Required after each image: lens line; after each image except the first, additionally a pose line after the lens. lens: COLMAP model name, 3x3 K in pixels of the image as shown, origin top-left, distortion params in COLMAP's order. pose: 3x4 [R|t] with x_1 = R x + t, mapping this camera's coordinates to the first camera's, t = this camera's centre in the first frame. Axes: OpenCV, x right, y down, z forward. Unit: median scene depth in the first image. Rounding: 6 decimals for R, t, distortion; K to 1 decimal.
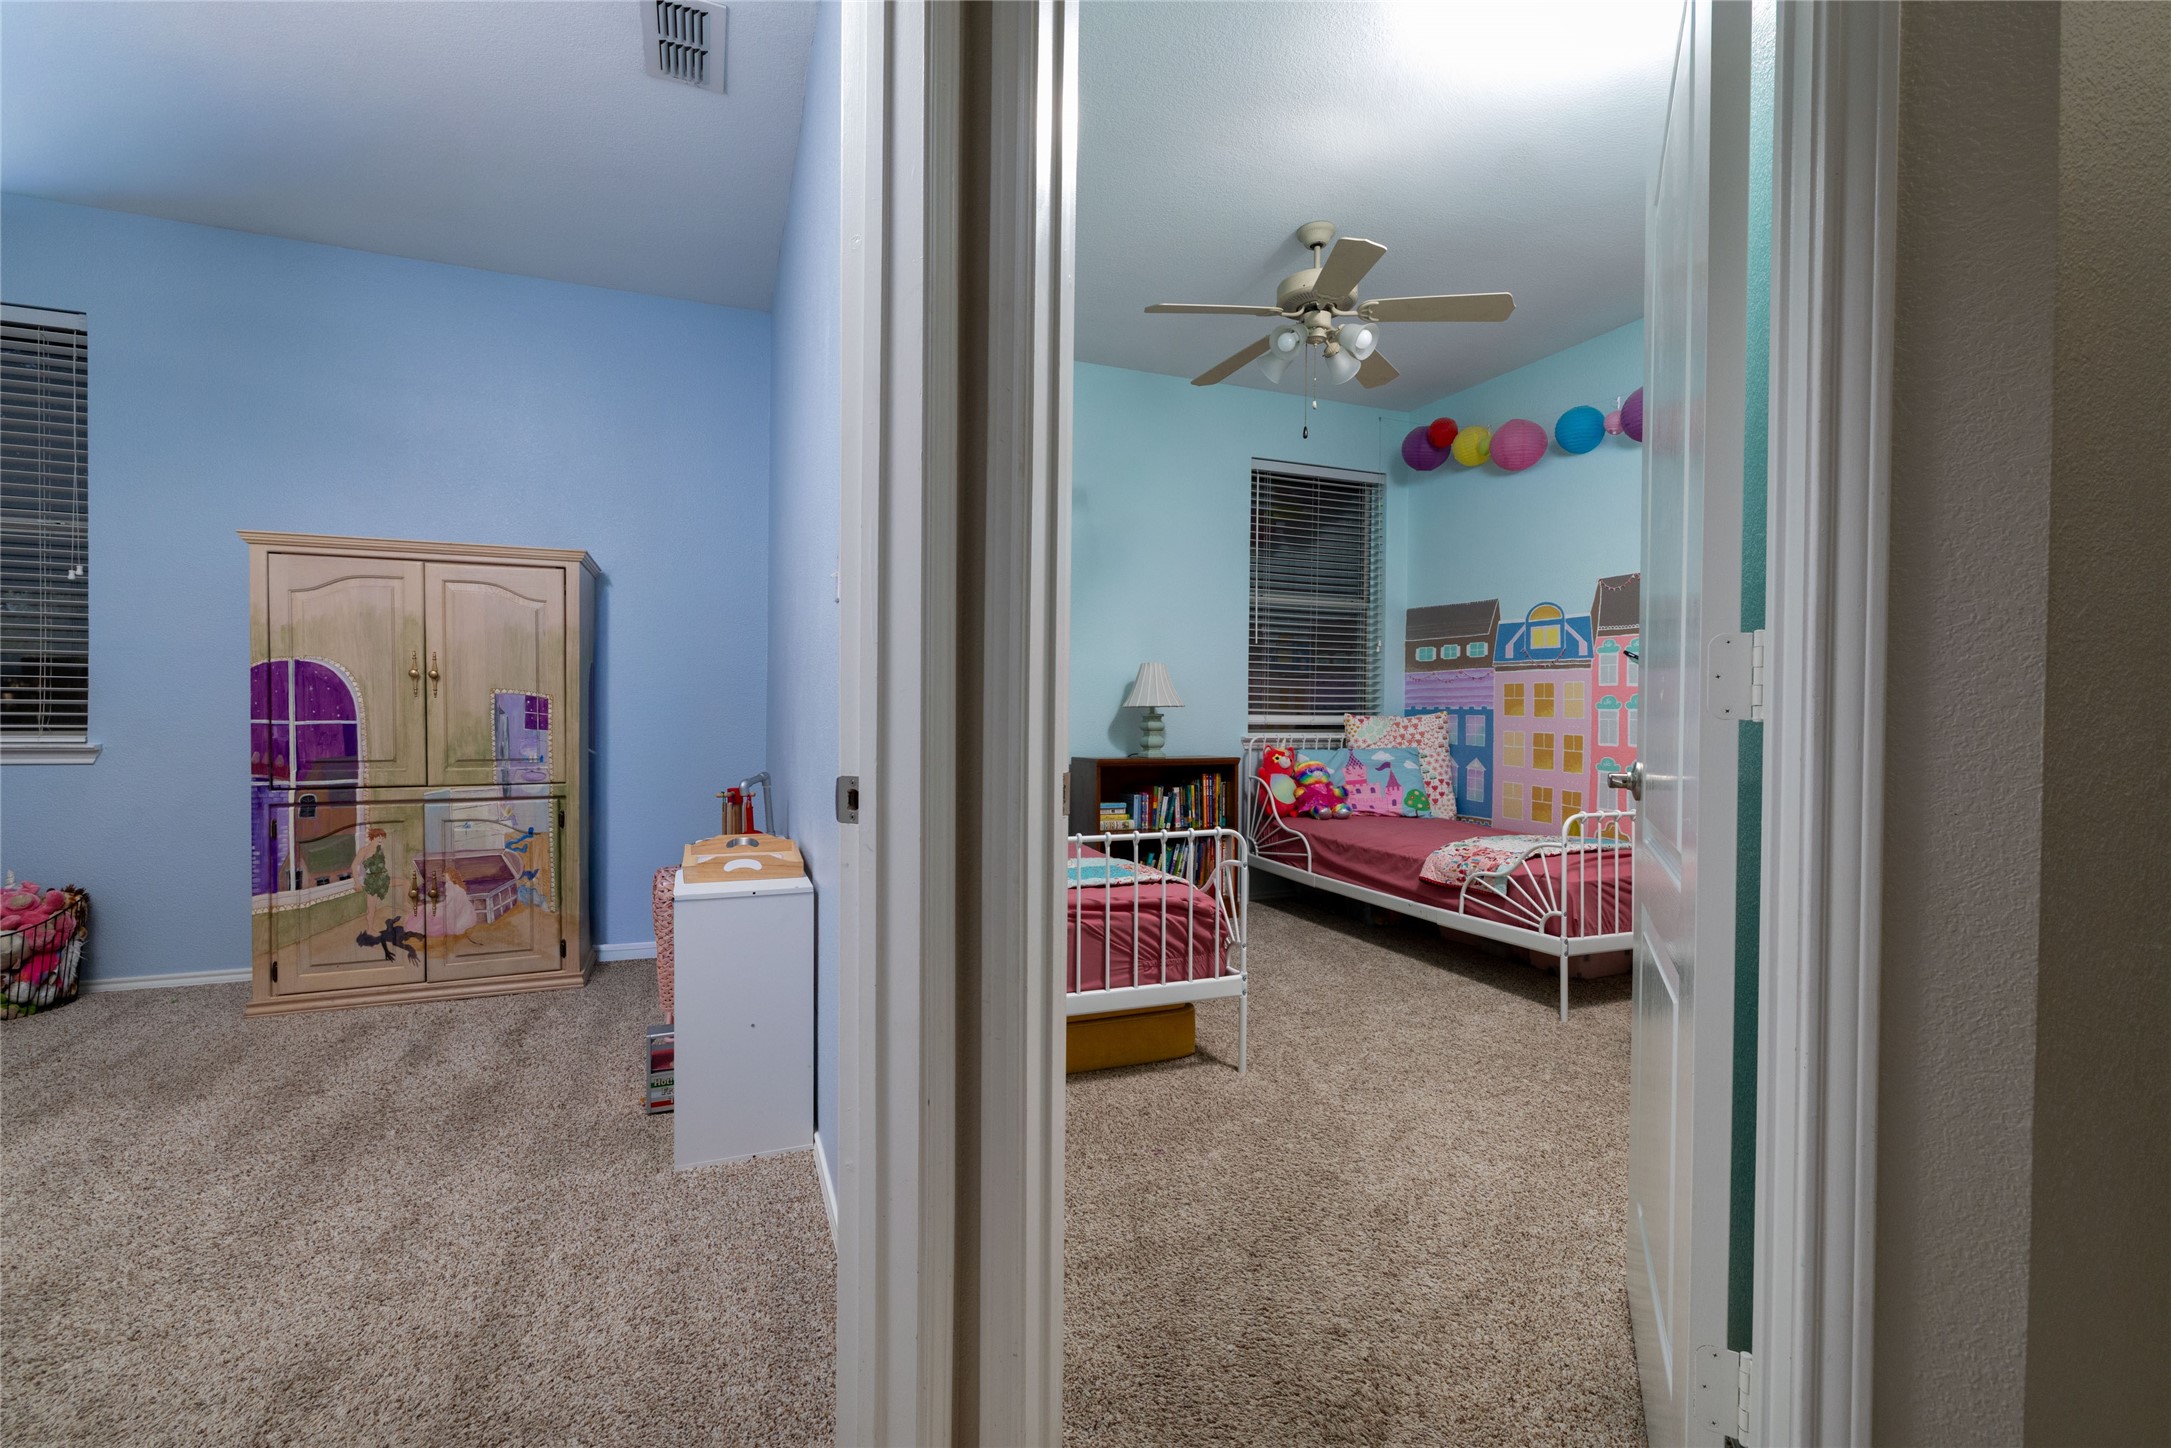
lens RADIAL K [[942.7, 0, 1083.5], [0, 942.7, 717.6], [0, 0, 1]] dist [-0.002696, 0.001530]
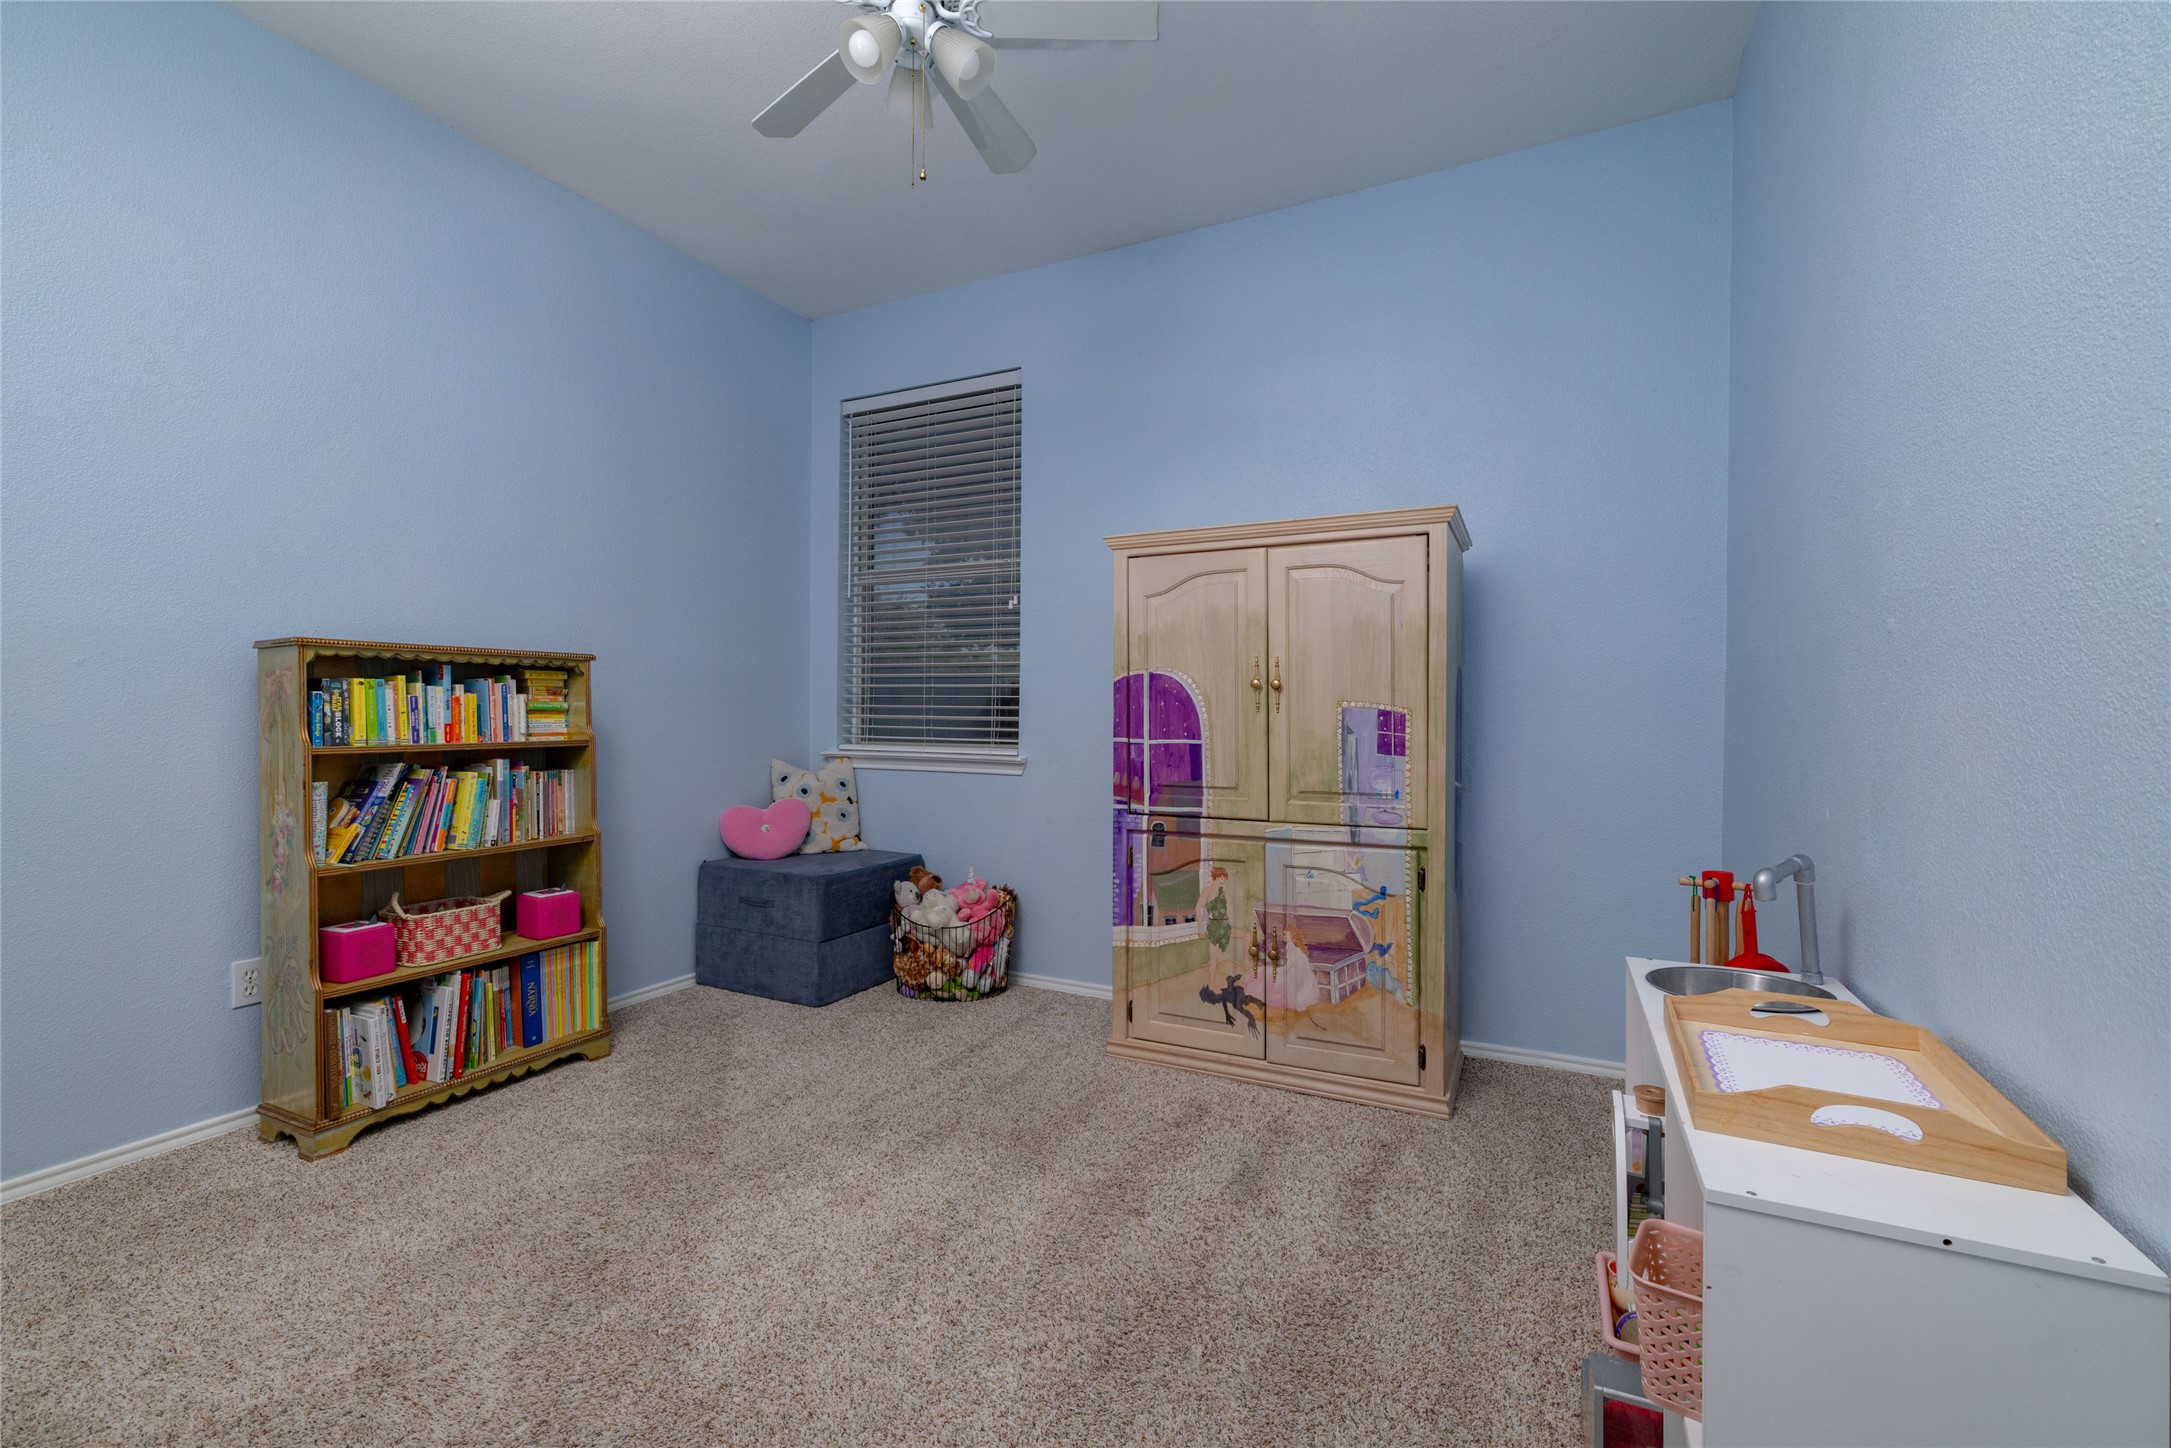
lens RADIAL K [[942.7, 0, 1082.2], [0, 942.7, 725.5], [0, 0, 1]] dist [-0.002696, 0.001530]
pose [[0.670583, 0.003049, -0.741828, -0.198994], [-0.008512, 0.999957, -0.003585, -0.006188], [0.741785, 0.008718, 0.670581, 0.331135]]
